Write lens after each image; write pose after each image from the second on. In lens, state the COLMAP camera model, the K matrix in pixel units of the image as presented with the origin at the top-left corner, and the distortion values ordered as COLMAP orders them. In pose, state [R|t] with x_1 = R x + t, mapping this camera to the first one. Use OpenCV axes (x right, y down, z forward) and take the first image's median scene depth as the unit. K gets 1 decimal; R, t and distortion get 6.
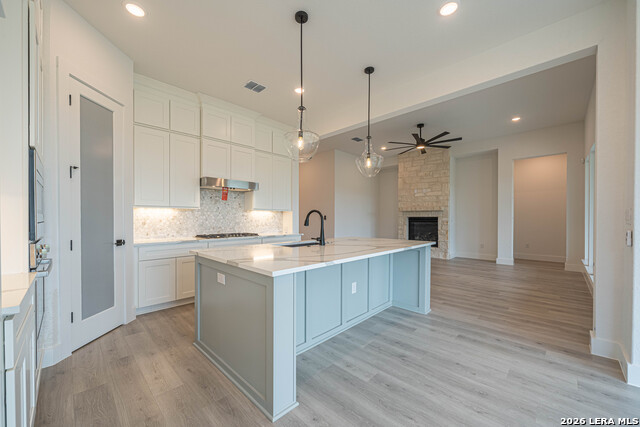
lens RADIAL K [[246.2, 0, 318.2], [0, 246.2, 218.0], [0, 0, 1]] dist [-0.006949, -0.000265]
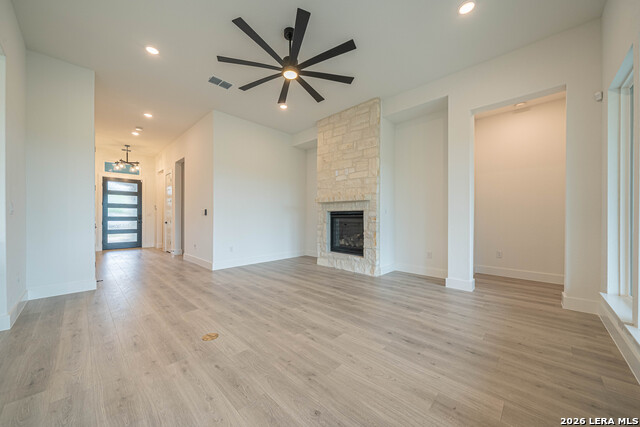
lens RADIAL K [[230.6, 0, 318.3], [0, 230.6, 218.2], [0, 0, 1]] dist [-0.000946, 0.000210]
pose [[0.999962, -0.002825, 0.008246, 0.363753], [0.002791, 0.999987, 0.004196, 0.013249], [-0.008258, -0.004173, 0.999957, 0.388532]]
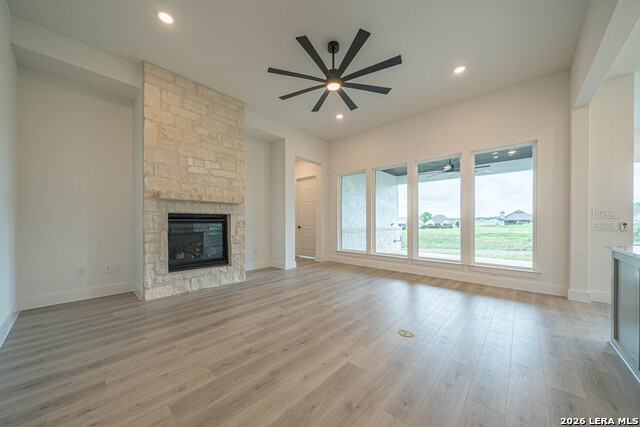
lens RADIAL K [[225.1, 0, 315.7], [0, 225.1, 222.8], [0, 0, 1]] dist [-0.001060, -0.000081]
pose [[-0.028479, -0.007825, 0.999564, -0.070008], [-0.000615, 0.999969, 0.007810, 0.012038], [-0.999594, -0.000393, -0.028483, 0.811178]]
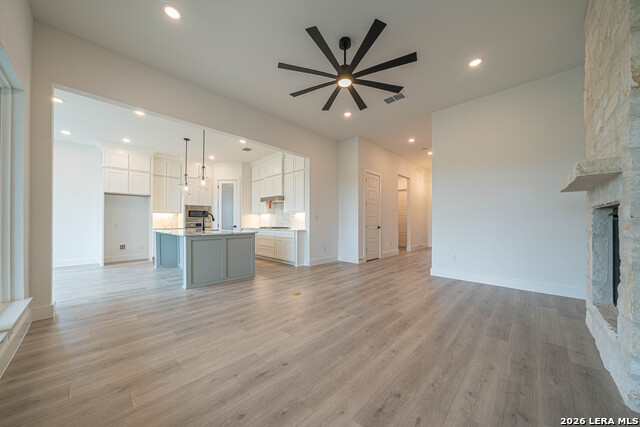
lens RADIAL K [[225.1, 0, 317.0], [0, 225.1, 218.7], [0, 0, 1]] dist [-0.001060, -0.000081]
pose [[0.004889, -0.010891, -0.999929, 0.699041], [-0.004470, 0.999930, -0.010913, 0.013153], [0.999978, 0.004523, 0.004840, 0.720479]]
